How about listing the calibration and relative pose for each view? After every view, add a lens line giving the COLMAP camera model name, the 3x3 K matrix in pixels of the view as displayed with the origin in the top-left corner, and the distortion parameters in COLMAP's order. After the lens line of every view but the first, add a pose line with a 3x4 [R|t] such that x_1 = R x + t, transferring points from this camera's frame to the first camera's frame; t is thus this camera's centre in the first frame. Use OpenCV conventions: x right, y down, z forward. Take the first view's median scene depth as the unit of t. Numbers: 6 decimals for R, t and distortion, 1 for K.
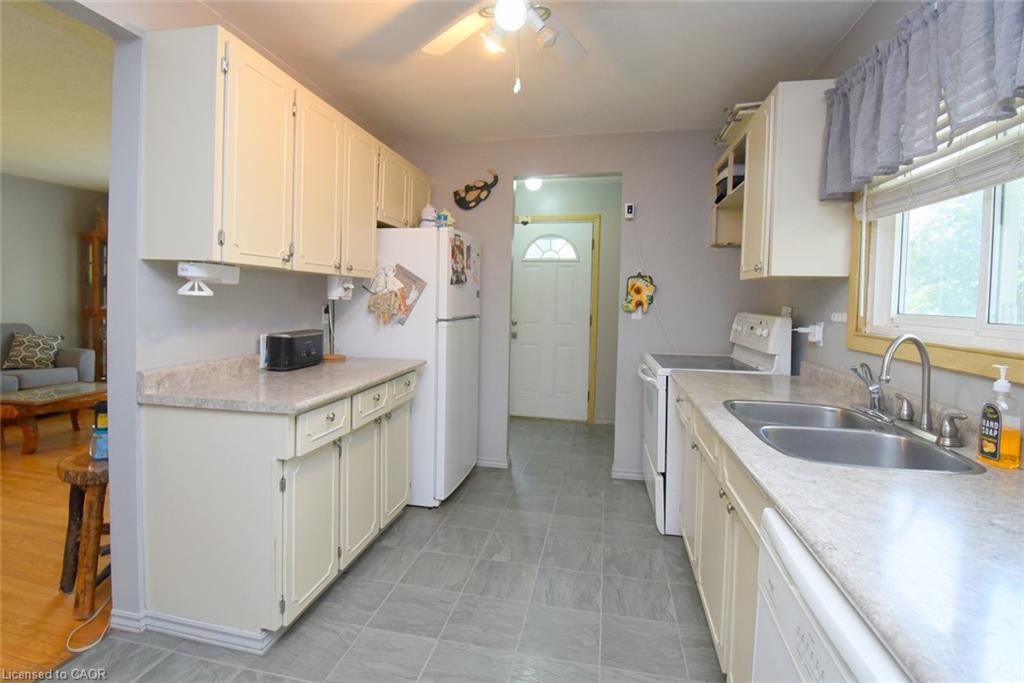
lens RADIAL K [[481.4, 0, 501.9], [0, 481.4, 312.3], [0, 0, 1]] dist [0.024685, -0.028172]
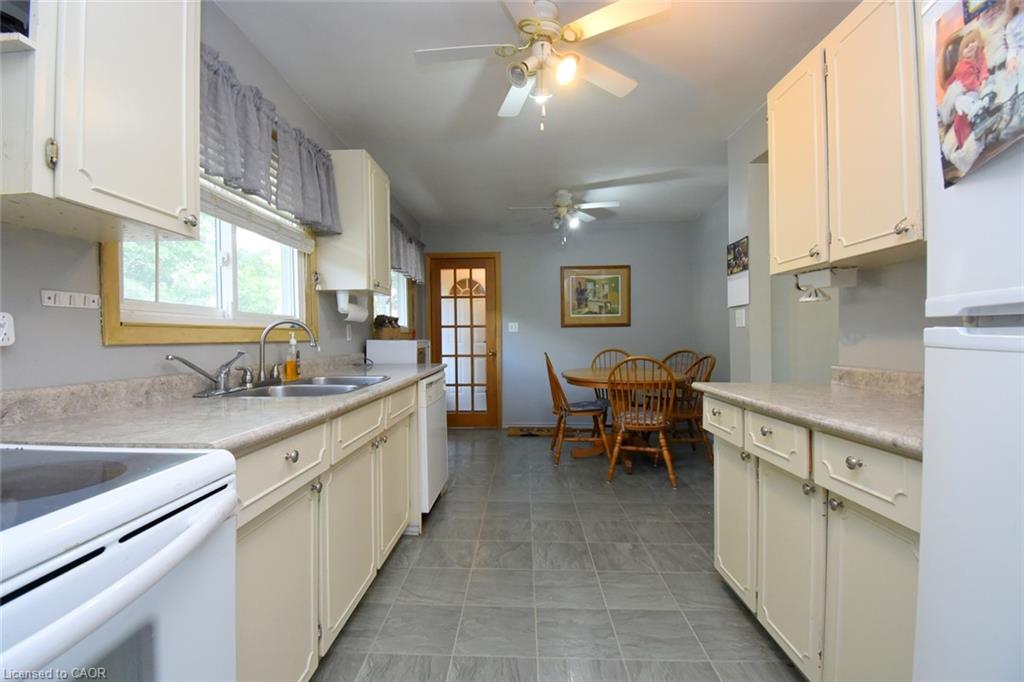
lens RADIAL K [[448.1, 0, 503.7], [0, 448.1, 343.5], [0, 0, 1]] dist [0.014889, -0.023311]
pose [[-0.985589, -0.012970, -0.168657, 0.176776], [-0.019719, 0.999068, 0.038399, 0.024941], [0.168002, 0.041171, -0.984926, 1.225492]]
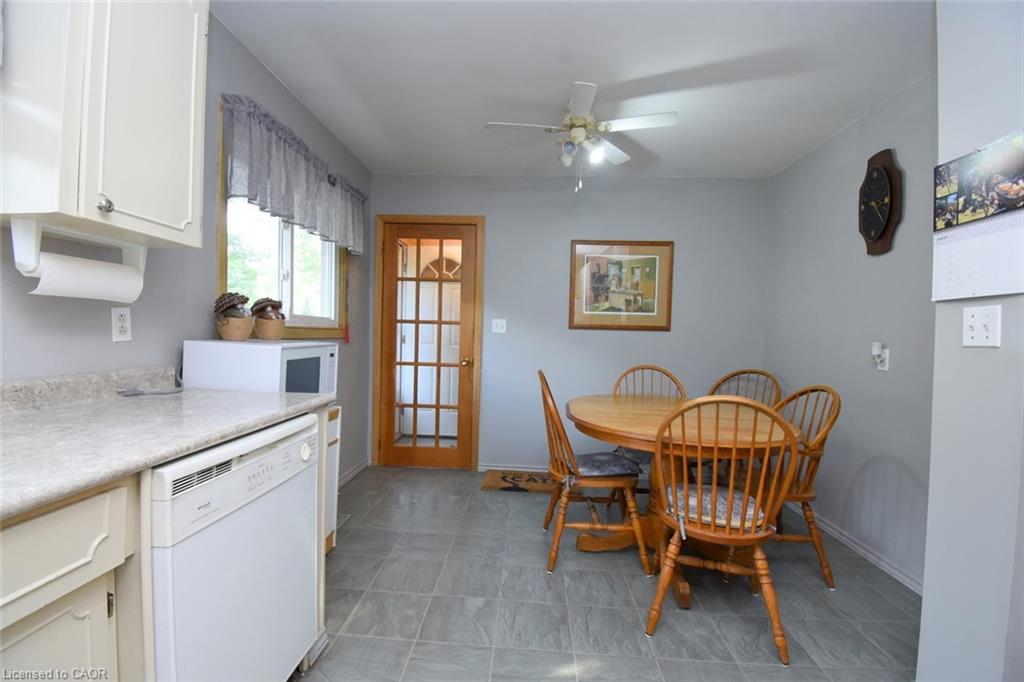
lens RADIAL K [[448.1, 0, 503.7], [0, 448.1, 343.5], [0, 0, 1]] dist [0.014889, -0.023311]
pose [[-0.986840, -0.050377, -0.153654, 0.005854], [-0.057653, 0.997399, 0.043270, 0.021556], [0.151075, 0.051559, -0.987177, 0.666938]]
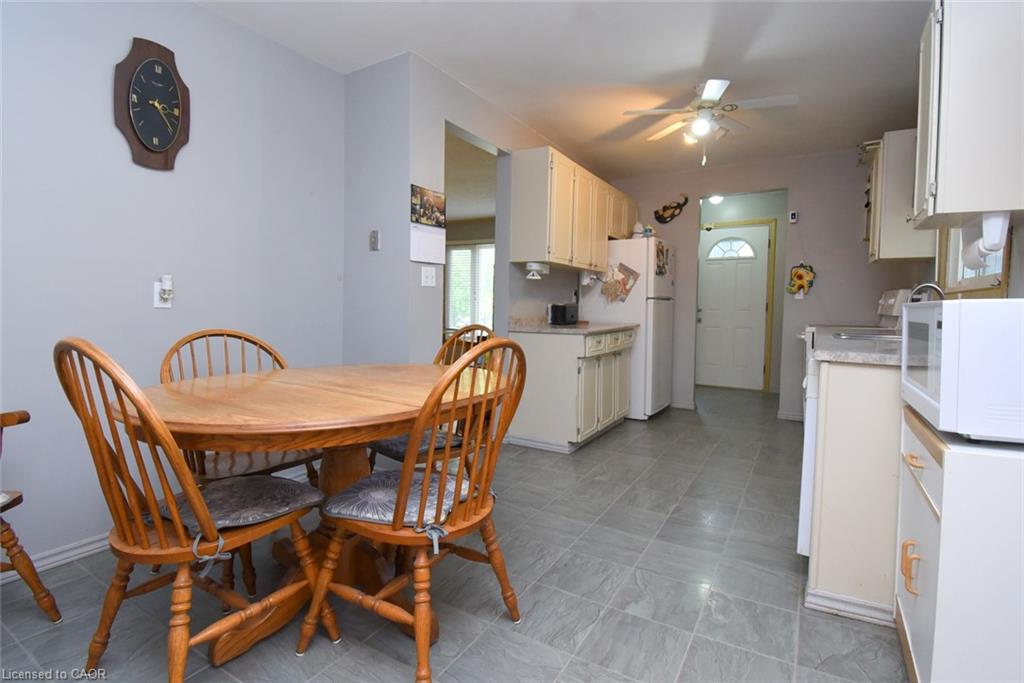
lens RADIAL K [[477.3, 0, 525.8], [0, 477.3, 327.2], [0, 0, 1]] dist [0.023449, -0.029180]
pose [[0.949986, 0.004598, -0.312259, -0.024571], [0.000139, 0.999885, 0.015145, 0.086063], [0.312293, -0.014431, 0.949876, -0.575835]]
